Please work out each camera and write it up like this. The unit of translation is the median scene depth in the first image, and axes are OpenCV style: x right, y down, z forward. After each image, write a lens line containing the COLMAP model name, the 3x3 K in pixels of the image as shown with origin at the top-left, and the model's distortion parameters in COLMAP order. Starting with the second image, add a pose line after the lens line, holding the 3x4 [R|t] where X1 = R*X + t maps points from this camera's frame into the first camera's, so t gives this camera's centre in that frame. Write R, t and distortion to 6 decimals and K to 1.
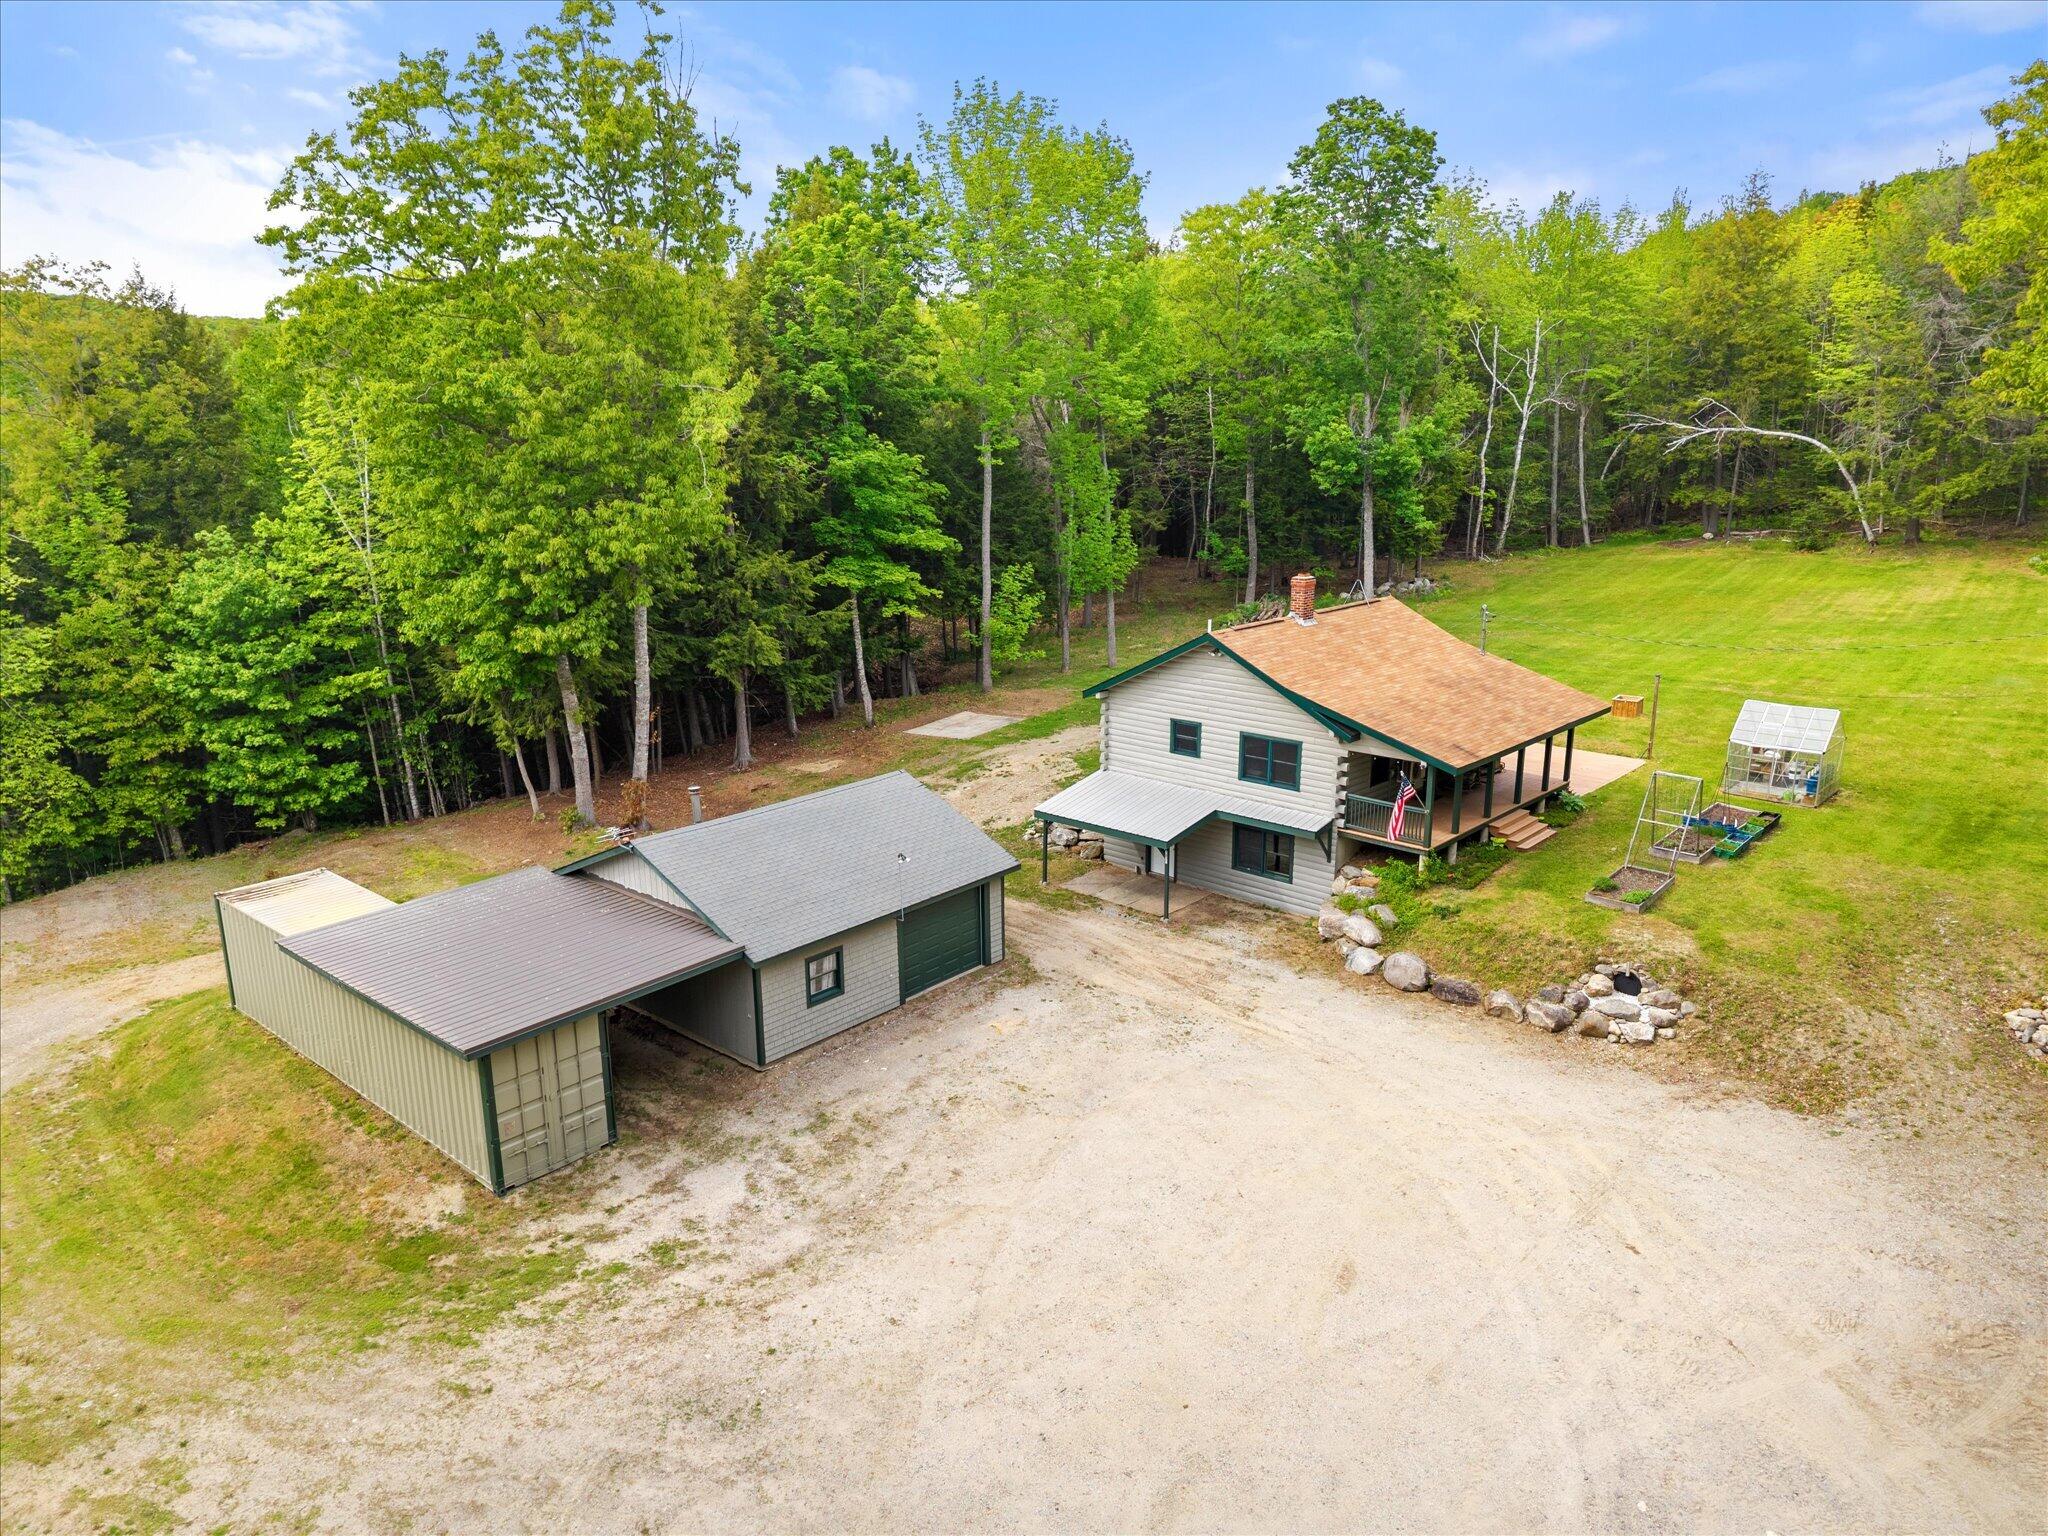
lens RADIAL K [[1390.3, 0, 1024.0], [0, 1390.3, 768.0], [0, 0, 1]] dist [0.037197, -0.048011]
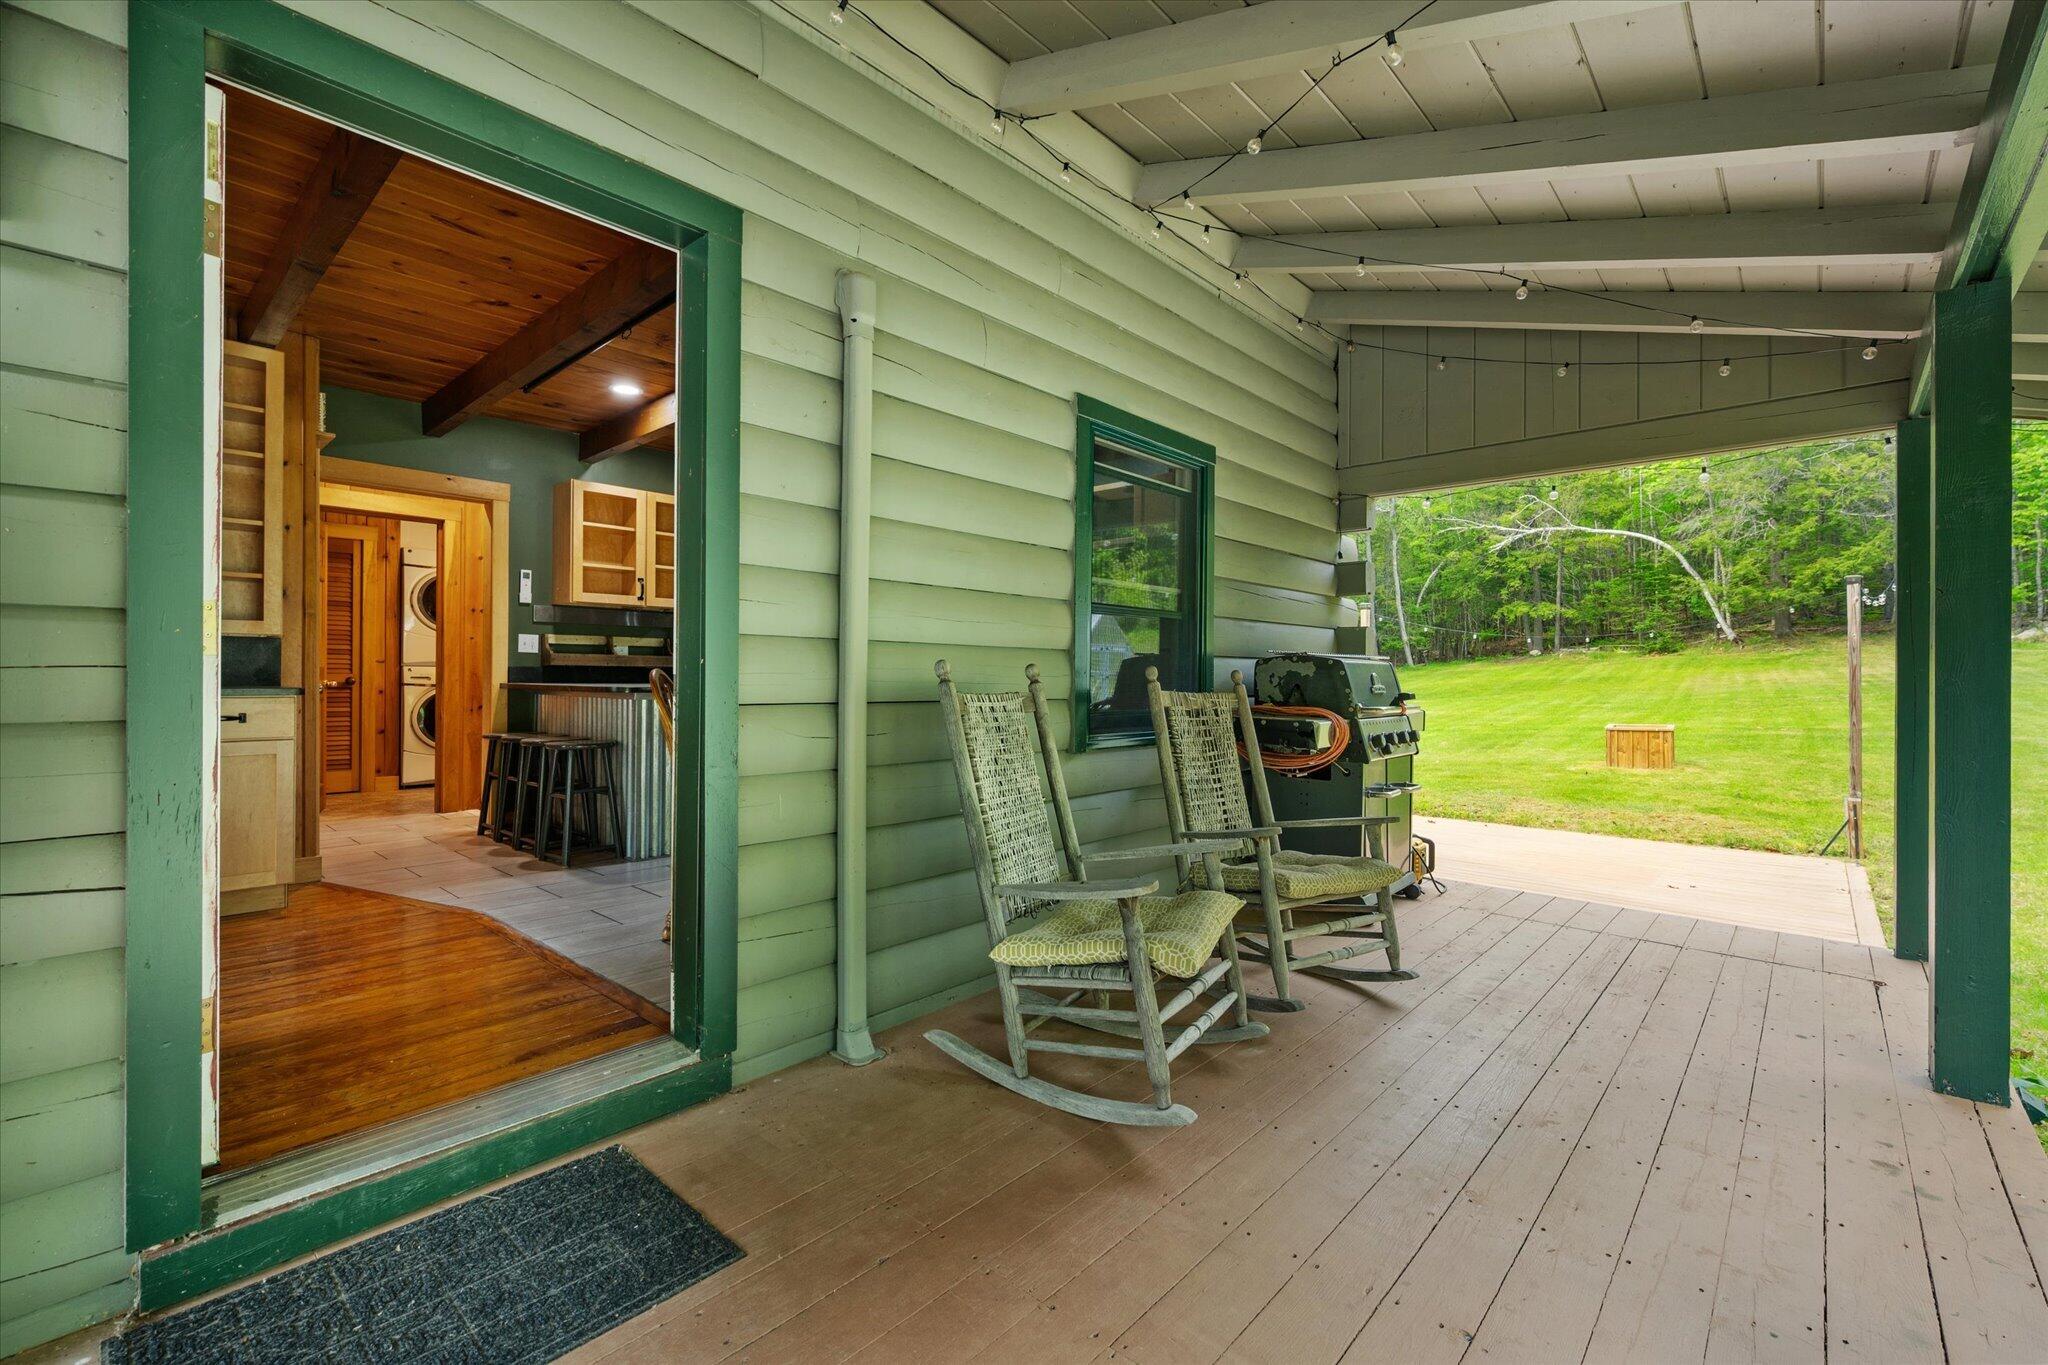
lens RADIAL K [[867.8, 0, 1039.7], [0, 867.8, 681.4], [0, 0, 1]] dist [-0.002243, -0.000115]
pose [[0.999905, 0.010770, 0.008553, 0.381976], [-0.008366, 0.969935, -0.243220, 0.006549], [-0.010916, 0.243125, 0.969934, 1.155778]]
